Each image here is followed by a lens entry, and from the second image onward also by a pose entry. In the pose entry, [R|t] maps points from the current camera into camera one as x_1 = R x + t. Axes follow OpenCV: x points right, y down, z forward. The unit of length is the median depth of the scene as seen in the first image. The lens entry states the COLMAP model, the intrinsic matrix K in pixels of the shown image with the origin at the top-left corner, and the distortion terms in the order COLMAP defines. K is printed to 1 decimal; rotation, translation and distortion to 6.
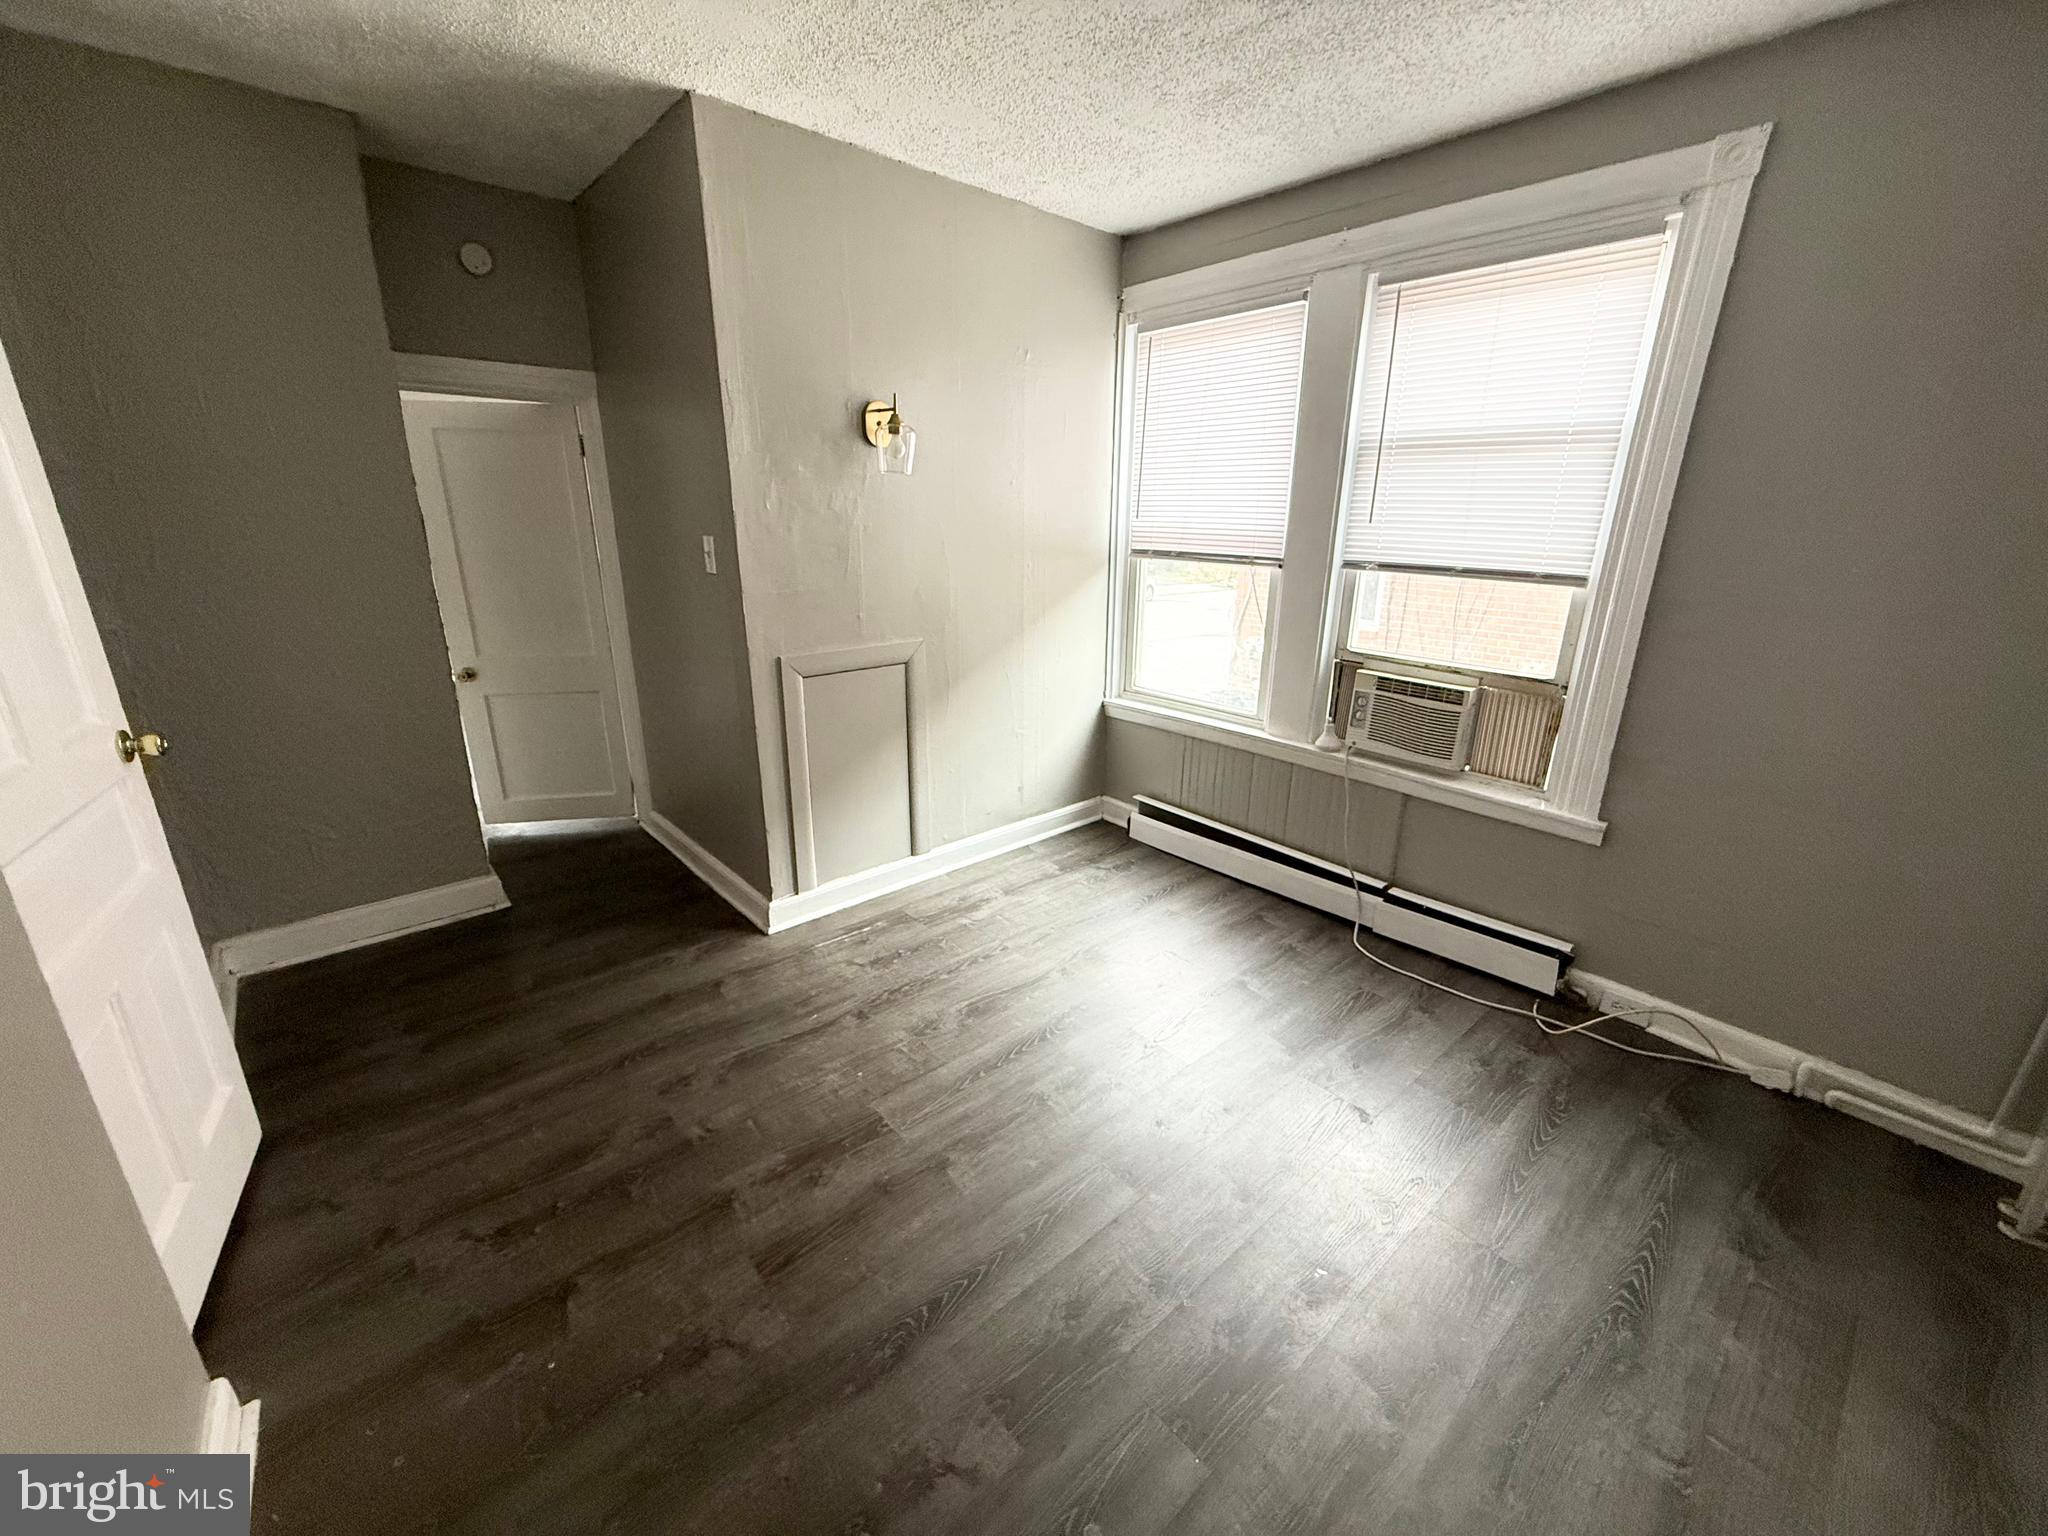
lens RADIAL K [[814.0, 0, 1011.0], [0, 814.0, 766.8], [0, 0, 1]] dist [-0.002483, -0.000085]
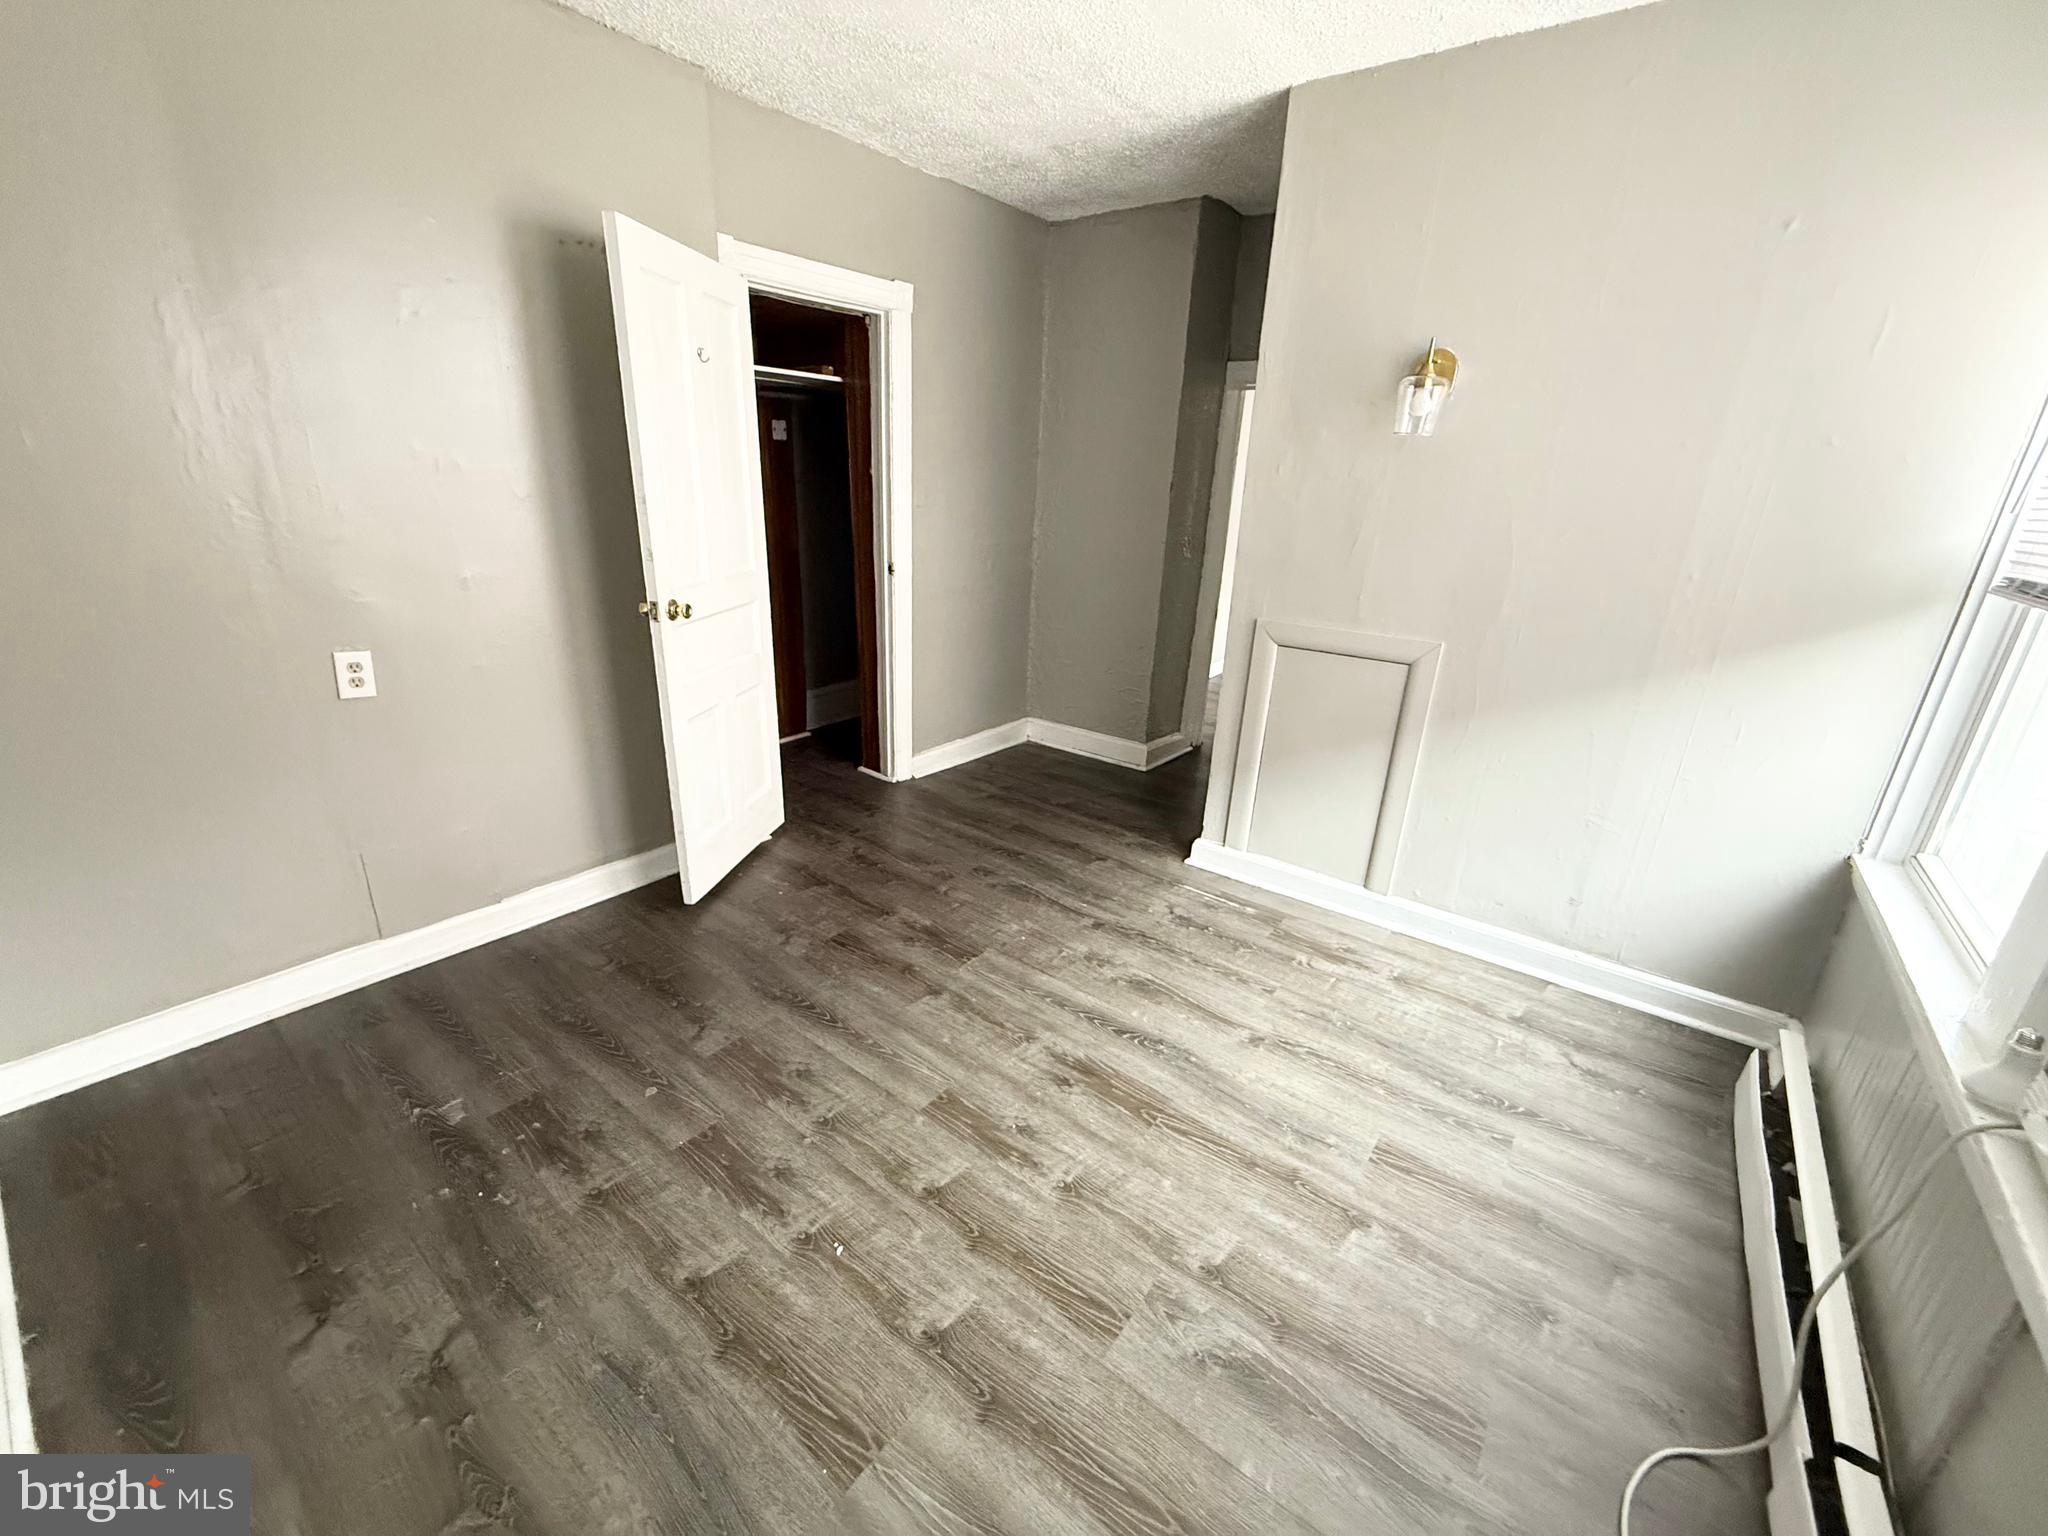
lens RADIAL K [[814.0, 0, 1021.1], [0, 814.0, 766.0], [0, 0, 1]] dist [-0.002483, -0.000085]
pose [[0.201417, 0.328554, -0.922759, 0.697094], [-0.331147, 0.909437, 0.251528, -0.129203], [0.921831, 0.254907, 0.291976, 0.480292]]
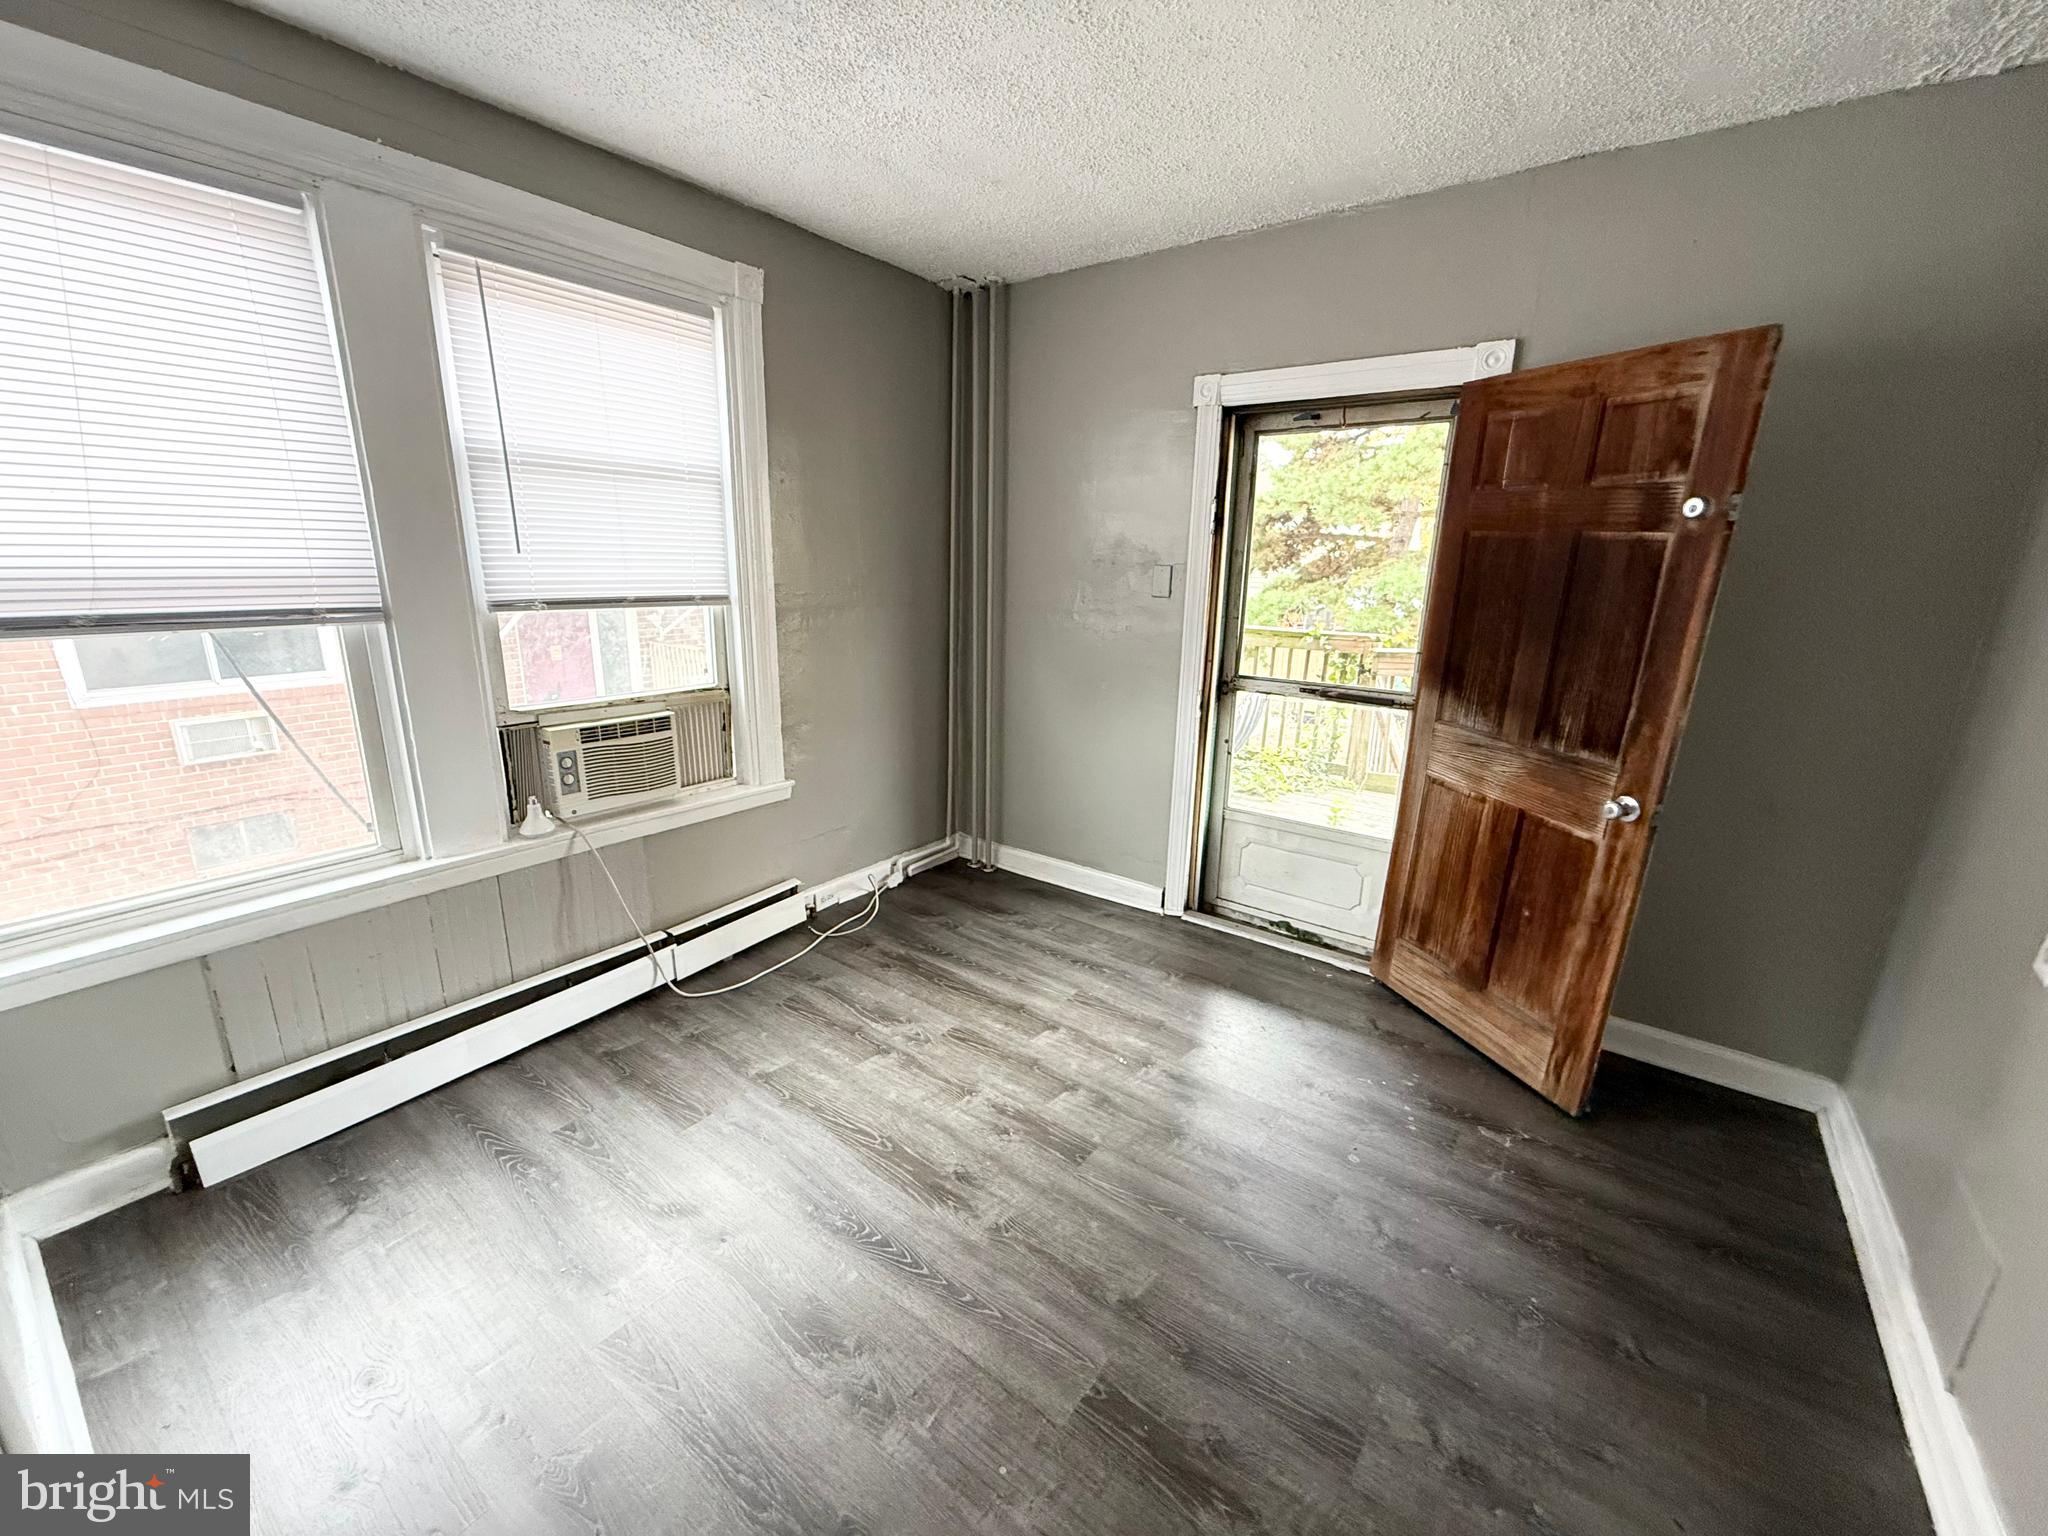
lens RADIAL K [[814.0, 0, 1022.8], [0, 814.0, 766.3], [0, 0, 1]] dist [-0.002483, -0.000085]
pose [[-0.224283, -0.268280, 0.936869, -0.513268], [0.268163, 0.907256, 0.323998, -0.246731], [-0.936902, 0.323901, -0.131540, 0.740709]]
